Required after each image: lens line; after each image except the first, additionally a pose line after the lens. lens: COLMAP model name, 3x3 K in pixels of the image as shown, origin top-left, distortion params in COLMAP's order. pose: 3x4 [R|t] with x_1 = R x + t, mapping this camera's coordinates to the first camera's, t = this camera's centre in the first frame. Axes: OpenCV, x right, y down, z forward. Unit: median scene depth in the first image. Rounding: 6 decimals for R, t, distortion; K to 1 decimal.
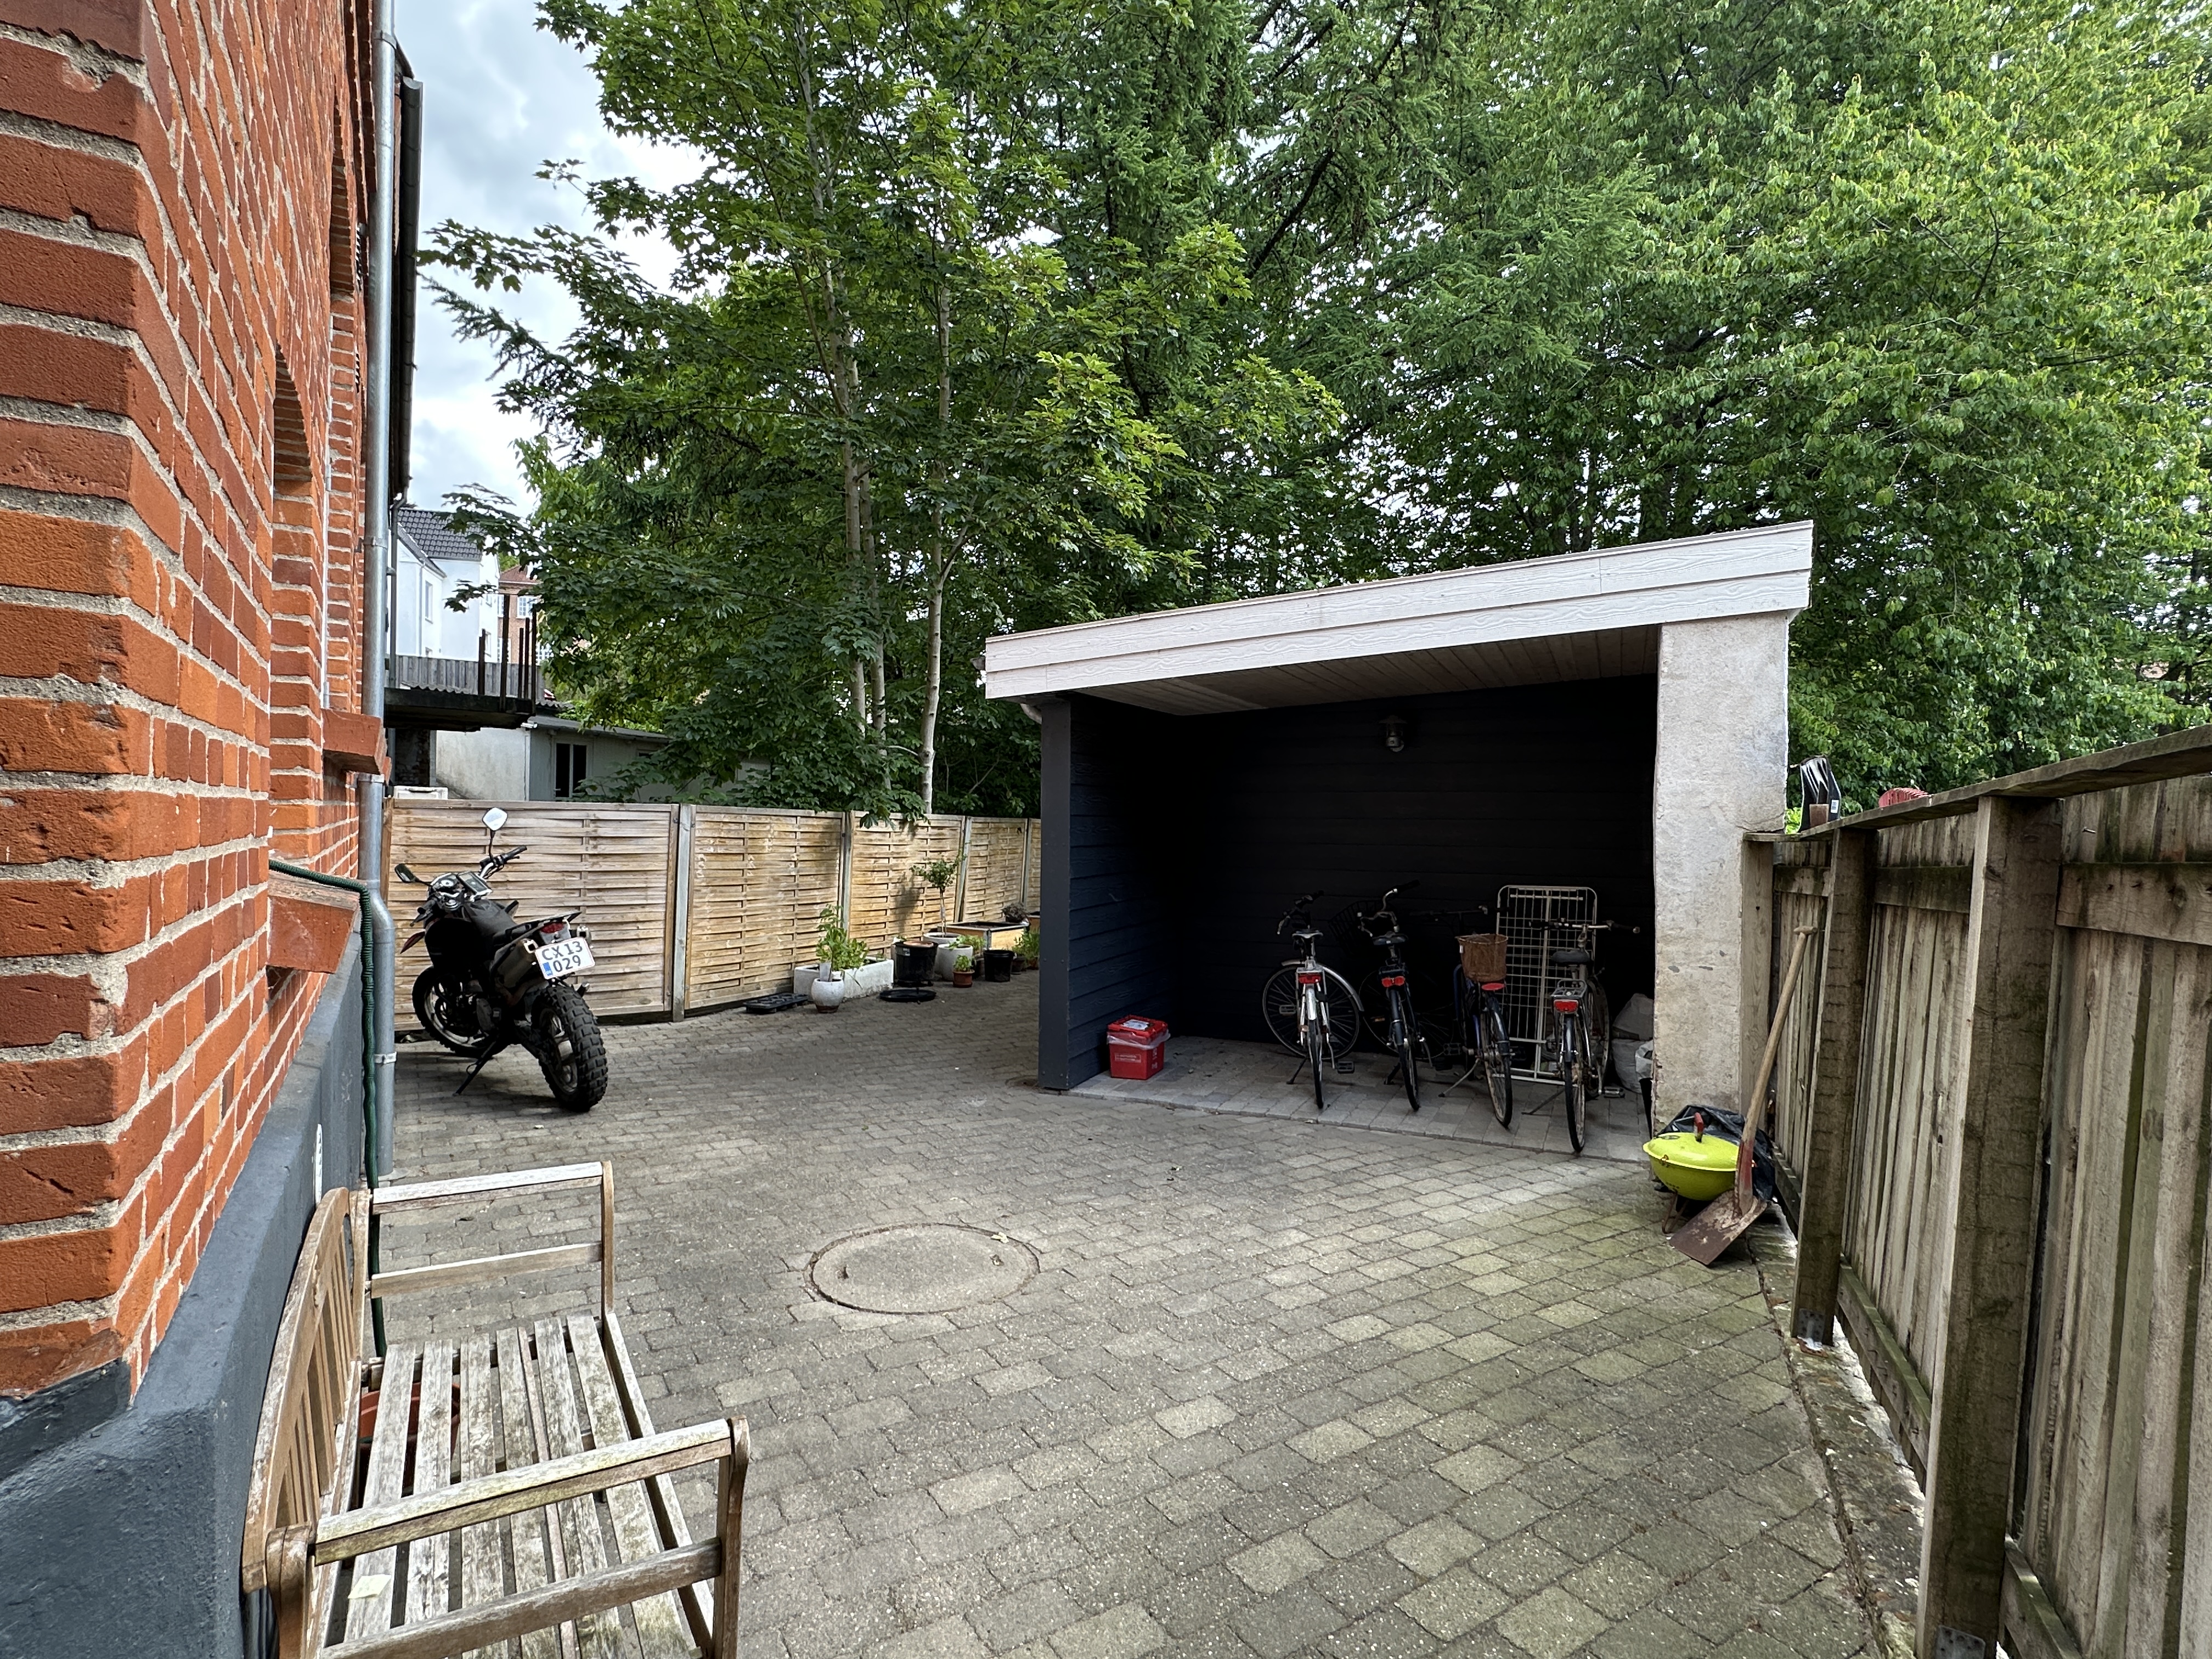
lens RADIAL K [[1096.8, 0, 1108.3], [0, 1096.8, 824.7], [0, 0, 1]] dist [0.002684, 0.000612]
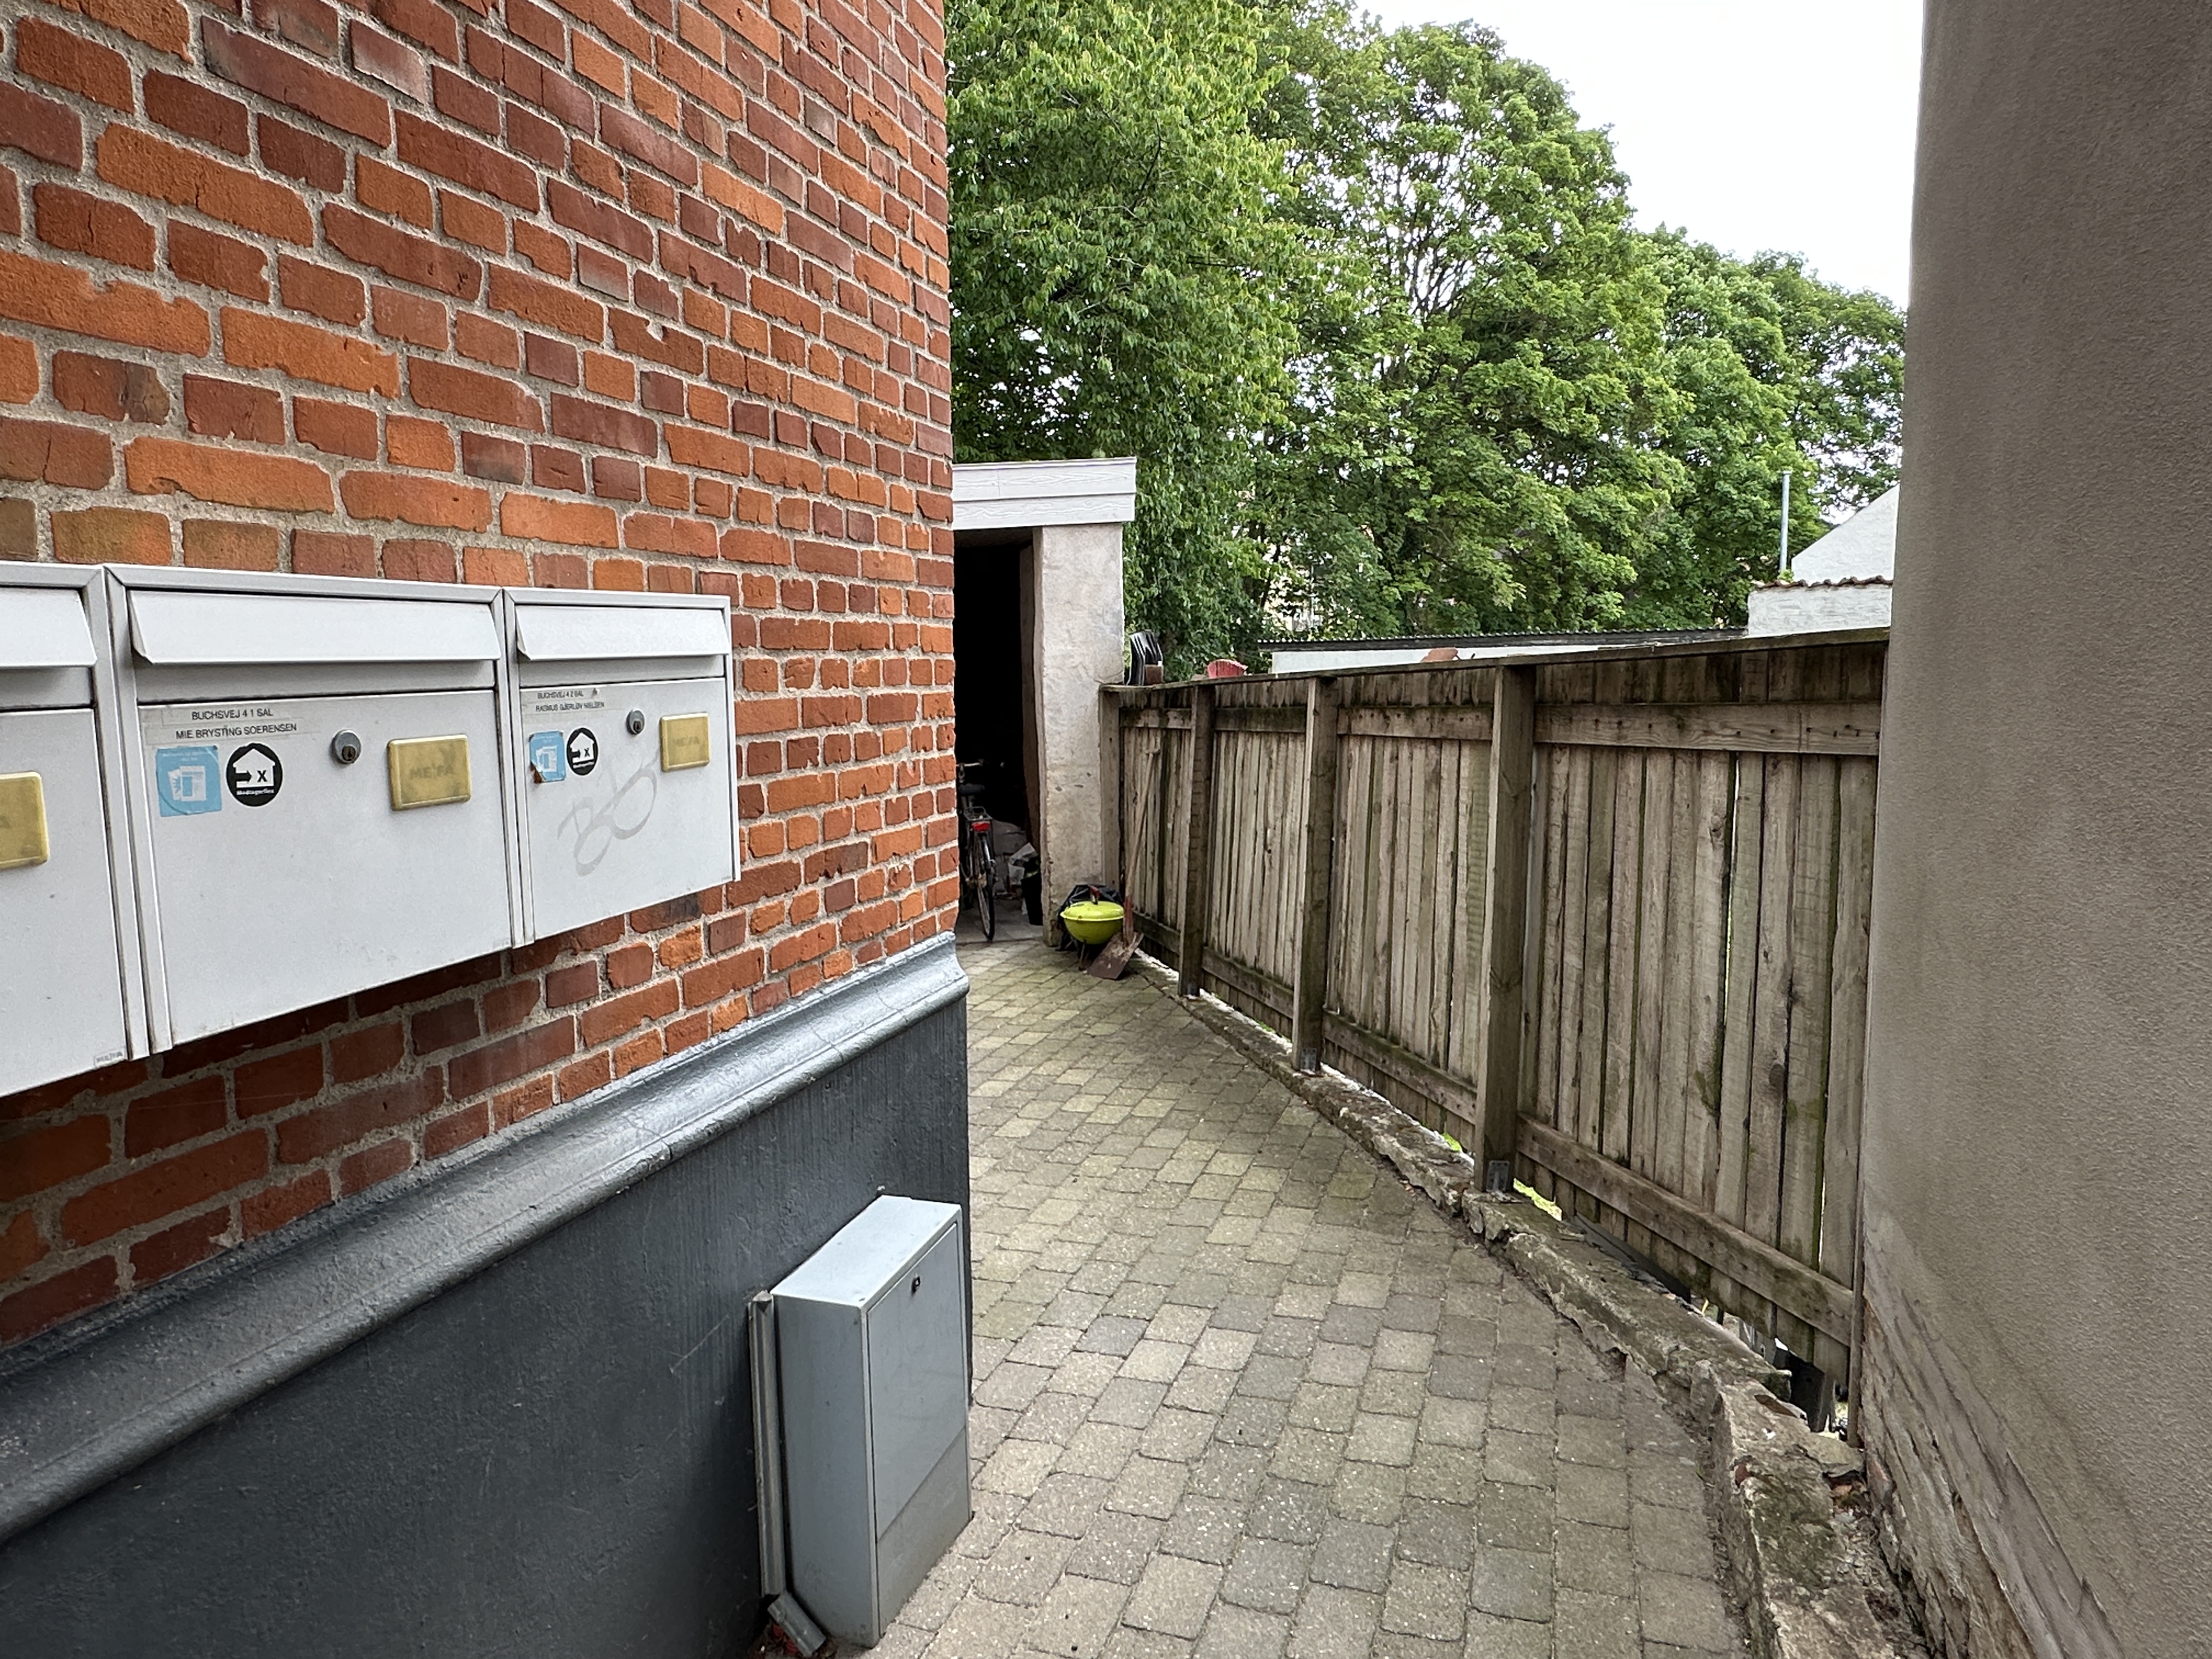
lens RADIAL K [[1408.7, 0, 1100.3], [0, 1408.7, 831.7], [0, 0, 1]] dist [0.001952, 0.000097]
pose [[0.780975, -0.106635, 0.615391, -0.746133], [0.032760, 0.990955, 0.130137, -0.057193], [-0.623702, -0.081474, 0.777404, -0.546511]]
